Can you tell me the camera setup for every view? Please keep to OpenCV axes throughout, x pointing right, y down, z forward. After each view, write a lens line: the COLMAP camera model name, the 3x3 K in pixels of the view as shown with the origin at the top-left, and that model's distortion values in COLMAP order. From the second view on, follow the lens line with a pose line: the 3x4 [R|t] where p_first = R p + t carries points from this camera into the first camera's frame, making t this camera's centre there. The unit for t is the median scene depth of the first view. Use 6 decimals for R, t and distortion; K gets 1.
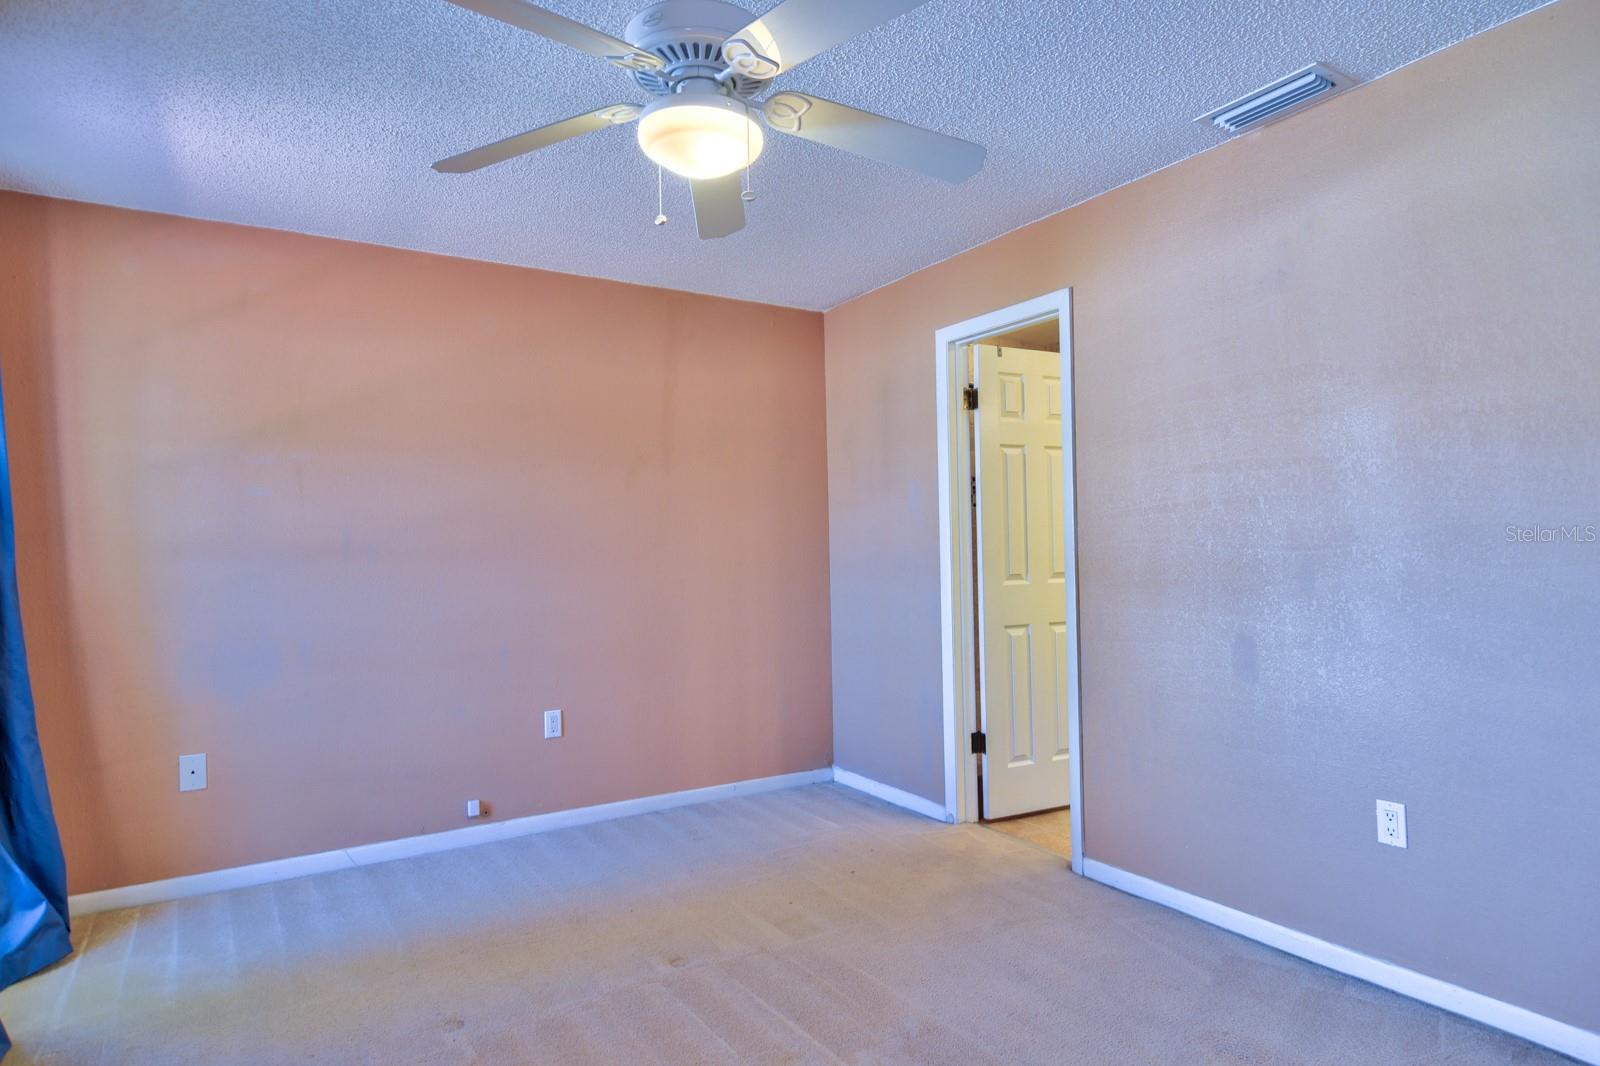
lens RADIAL K [[862.5, 0, 796.8], [0, 862.5, 535.6], [0, 0, 1]] dist [-0.006216, -0.003452]
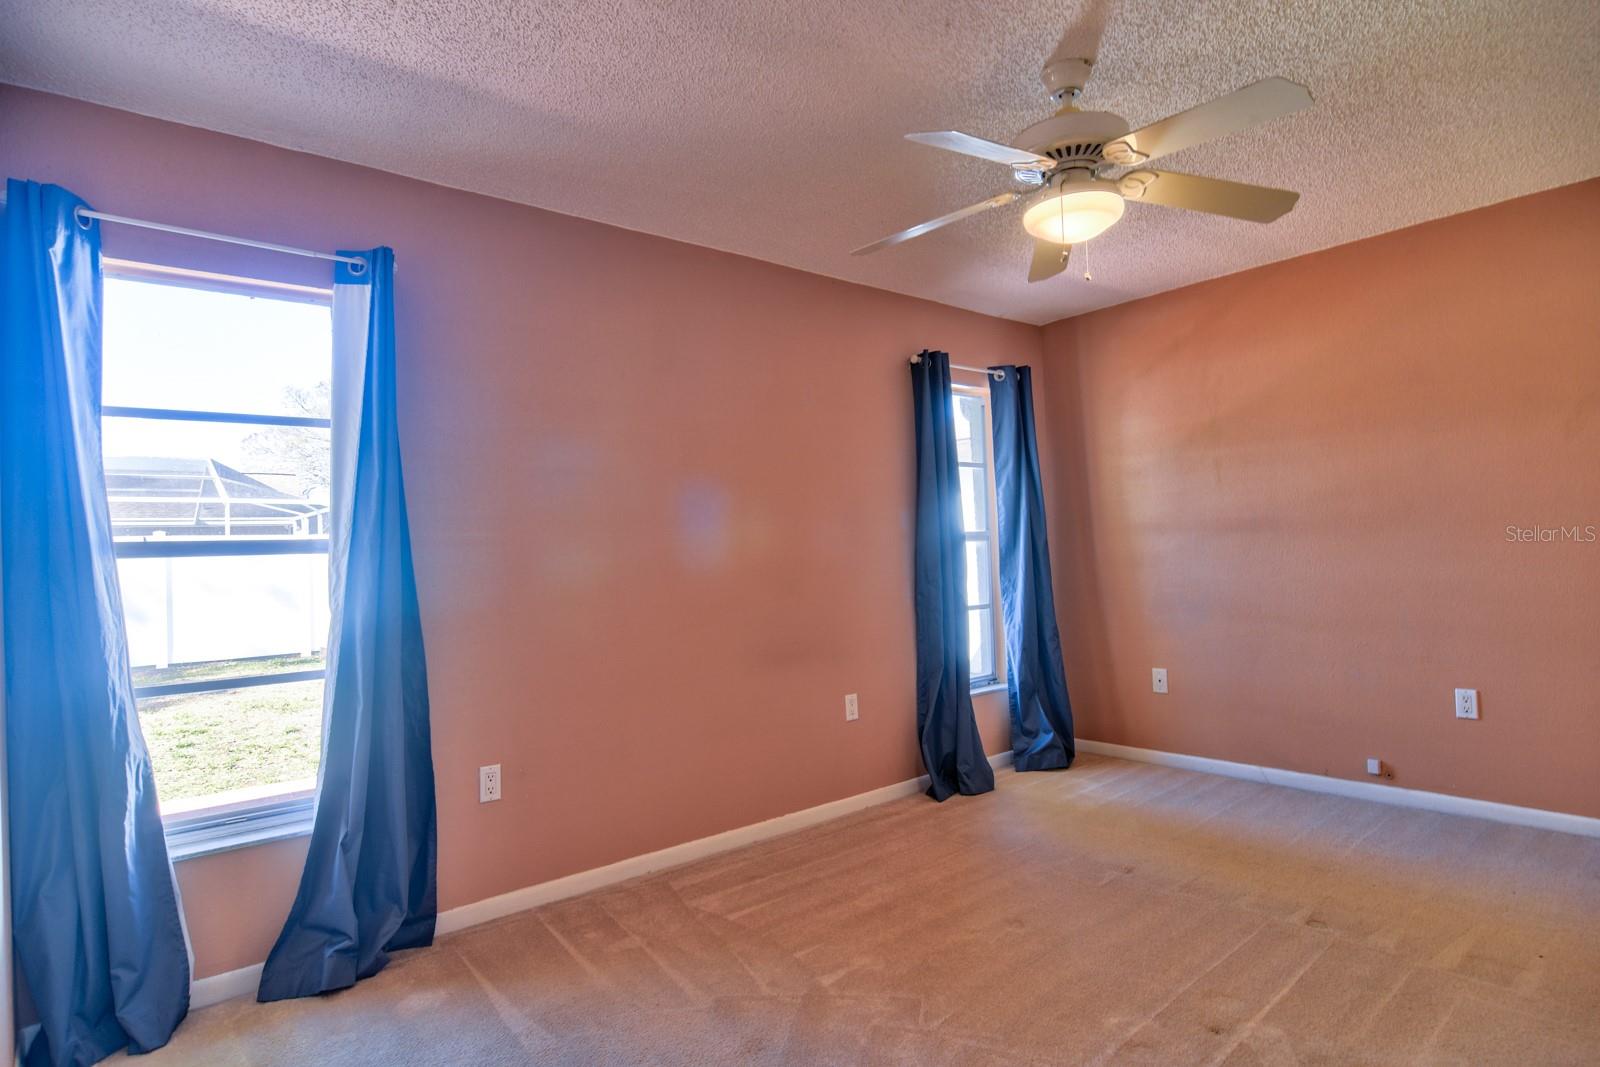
lens RADIAL K [[862.5, 0, 796.8], [0, 862.5, 536.1], [0, 0, 1]] dist [-0.006216, -0.003452]
pose [[0.138802, -0.002297, -0.990318, 0.722739], [0.064416, 0.997901, 0.006713, -0.018093], [0.988223, -0.064724, 0.138658, 0.236538]]
